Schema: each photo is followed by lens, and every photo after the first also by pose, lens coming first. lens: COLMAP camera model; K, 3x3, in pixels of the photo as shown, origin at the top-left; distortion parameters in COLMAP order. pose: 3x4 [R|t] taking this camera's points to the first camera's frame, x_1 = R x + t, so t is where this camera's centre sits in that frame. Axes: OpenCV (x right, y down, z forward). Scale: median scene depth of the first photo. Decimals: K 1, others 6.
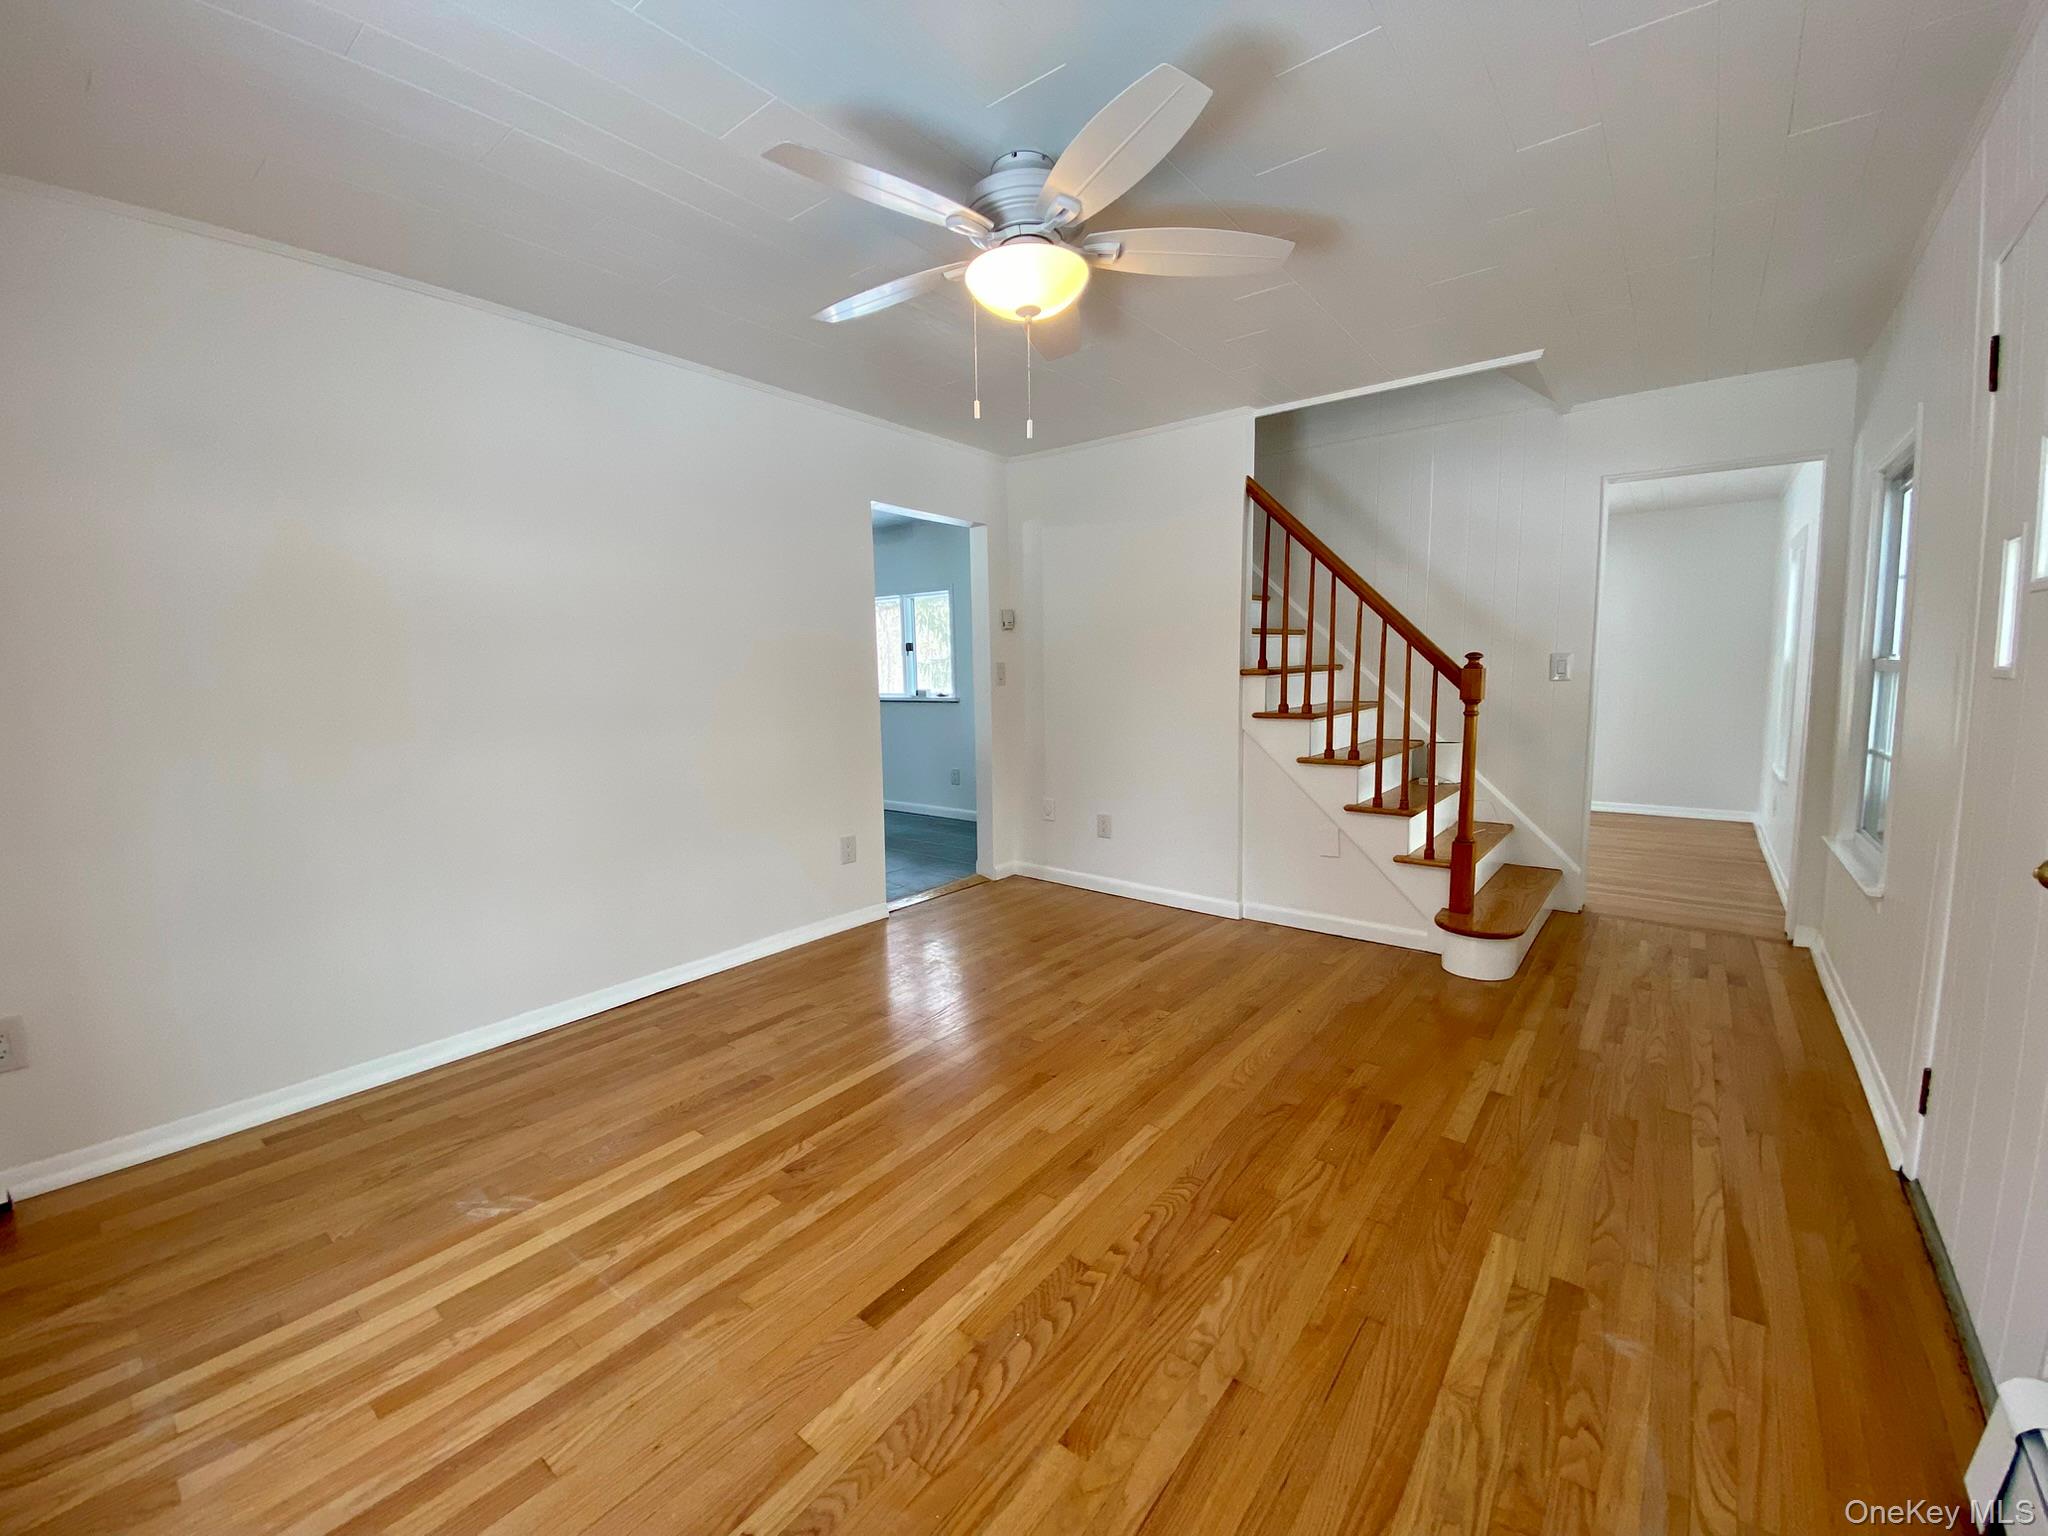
lens RADIAL K [[838.8, 0, 1024.0], [0, 838.8, 768.0], [0, 0, 1]] dist [0.037228, -0.021314]
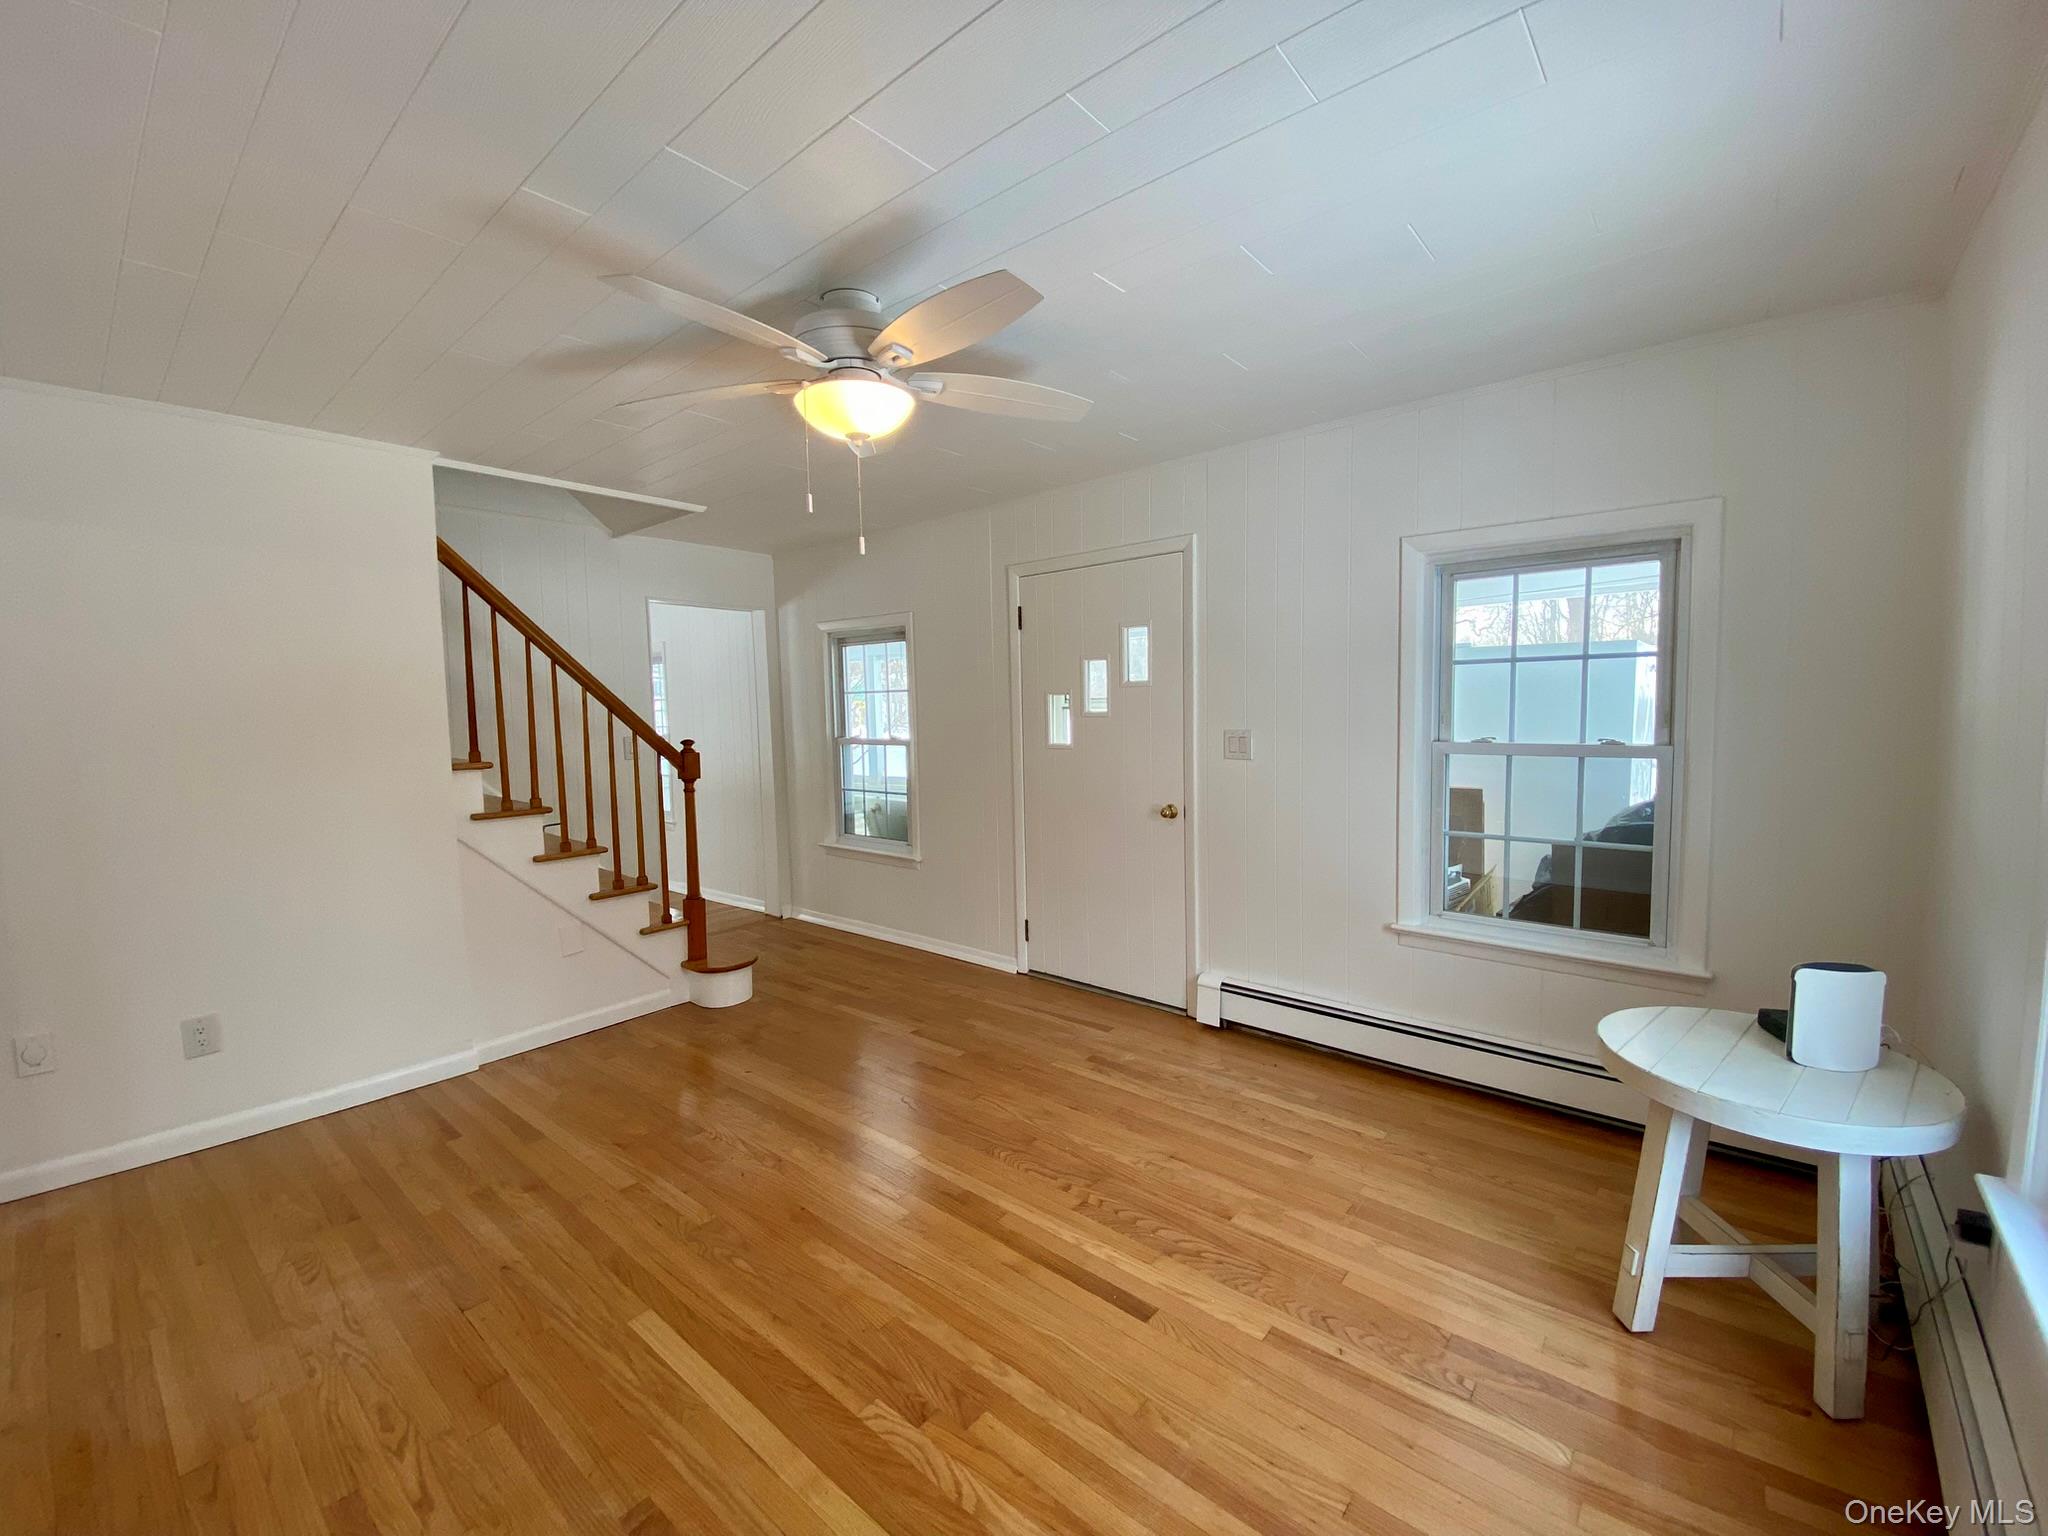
lens RADIAL K [[838.8, 0, 1024.0], [0, 838.8, 768.0], [0, 0, 1]] dist [0.037228, -0.021314]
pose [[0.025405, -0.060611, 0.997838, -0.817755], [0.138756, 0.988712, 0.056524, -0.123959], [-0.990001, 0.137020, 0.033528, 0.632431]]
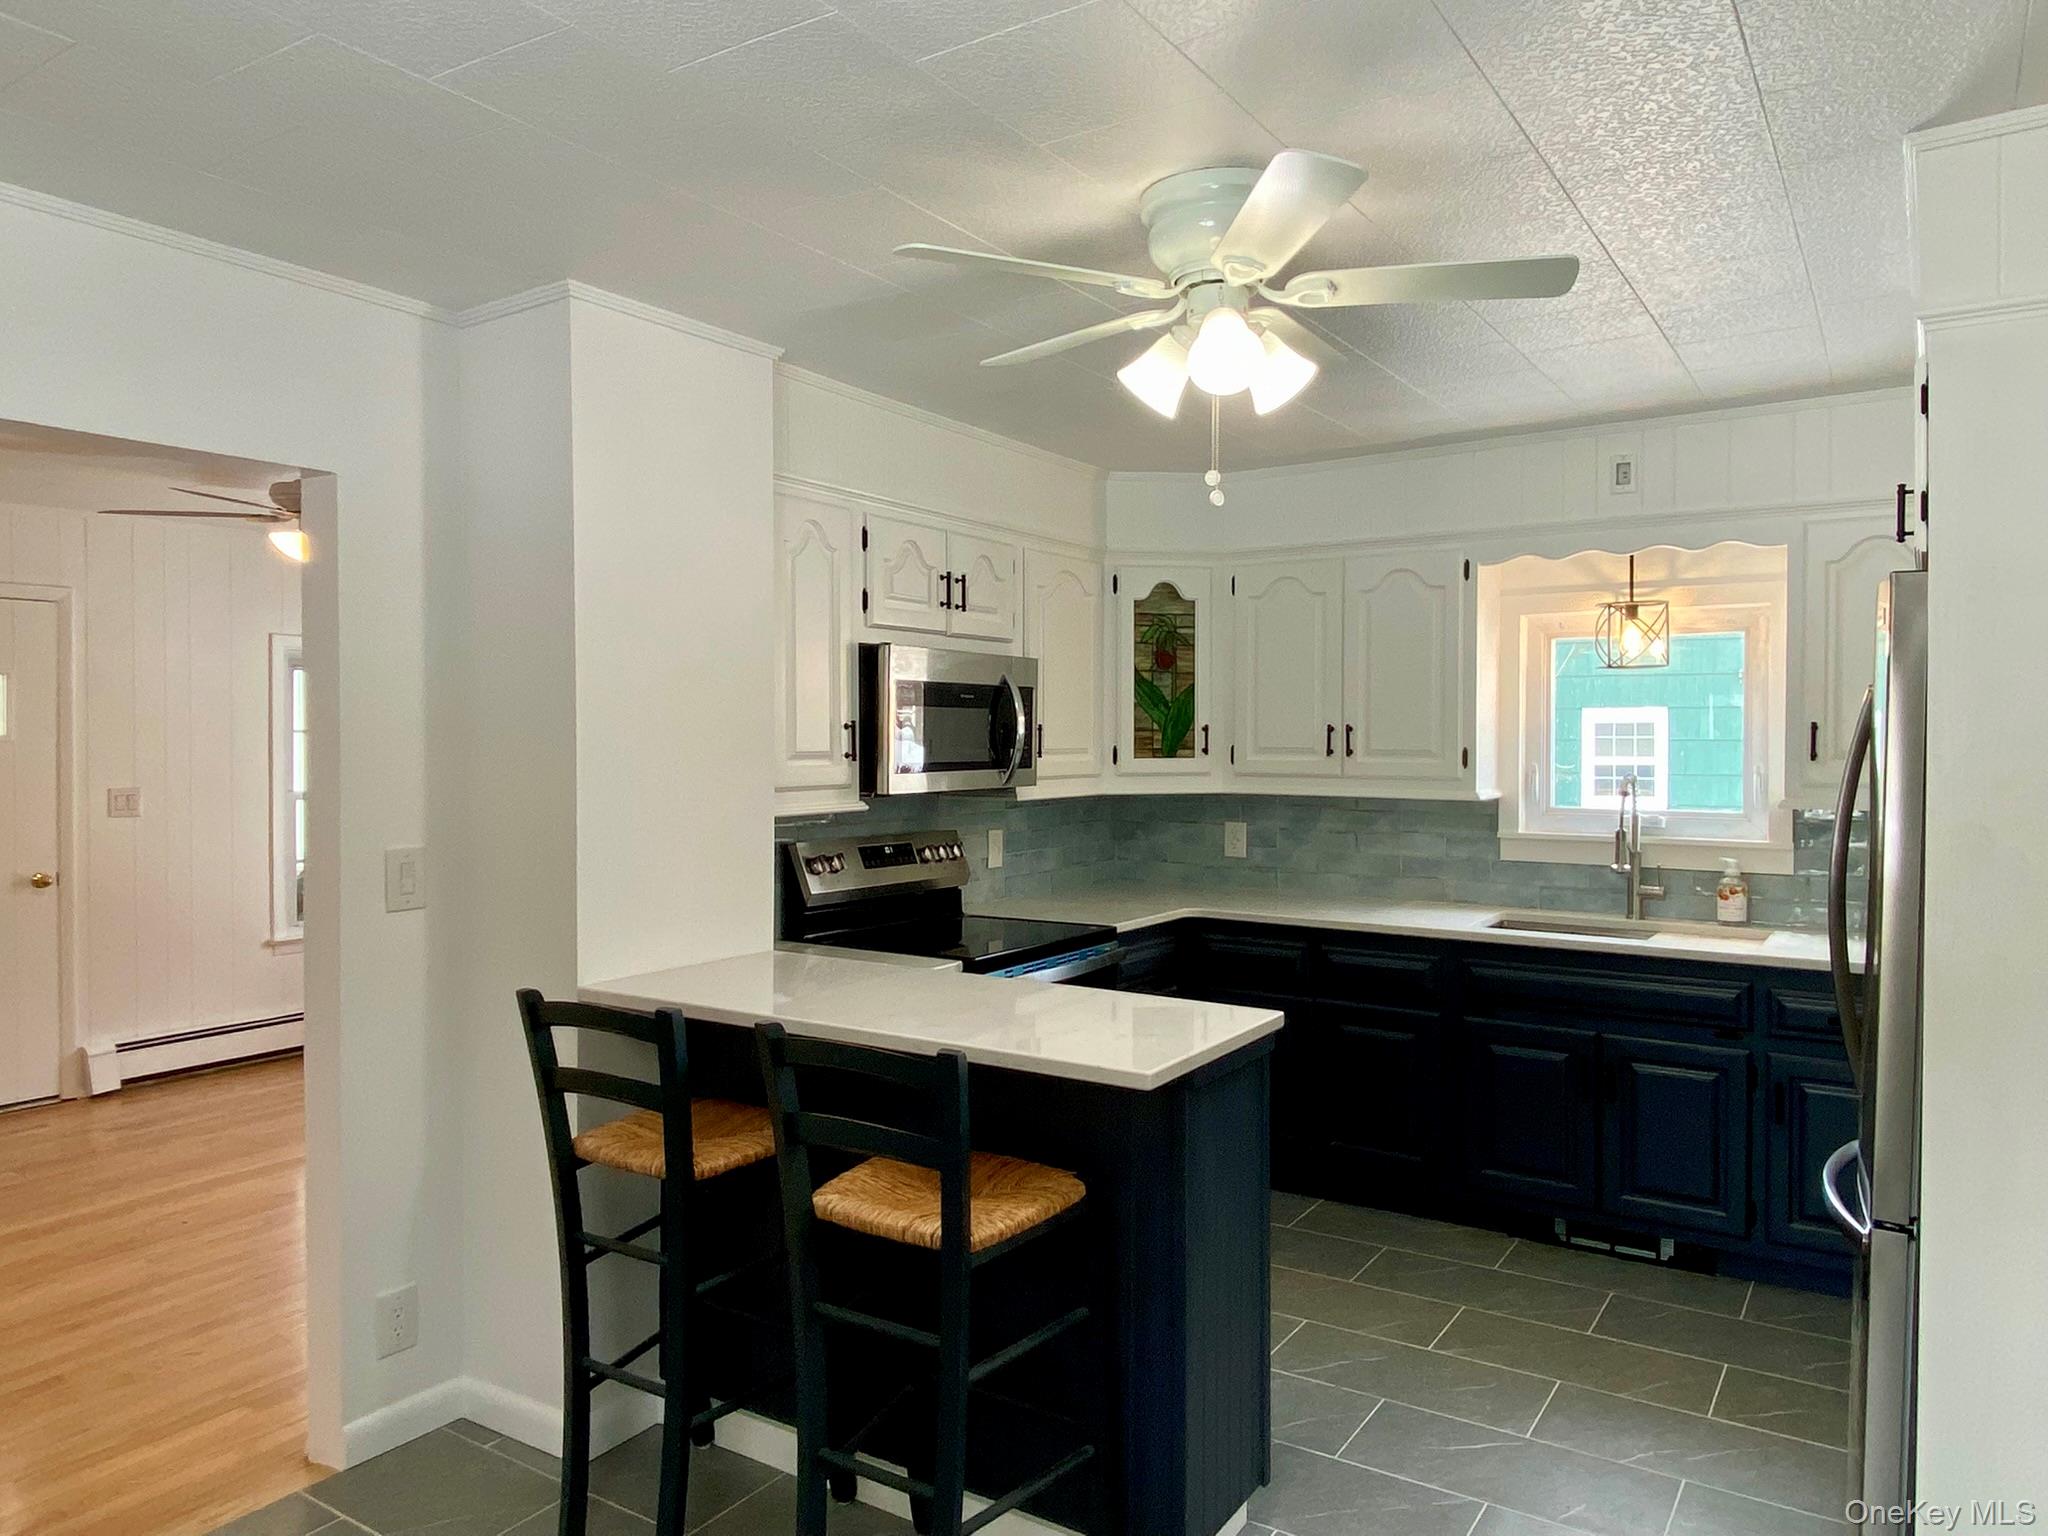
lens RADIAL K [[1395.1, 0, 1024.0], [0, 1395.1, 768.0], [0, 0, 1]] dist [-0.000129, -0.000141]
pose [[-0.995167, 0.022056, -0.095685, -0.714964], [0.007567, 0.988776, 0.149211, -0.416657], [0.097902, 0.147766, -0.984165, 2.664907]]
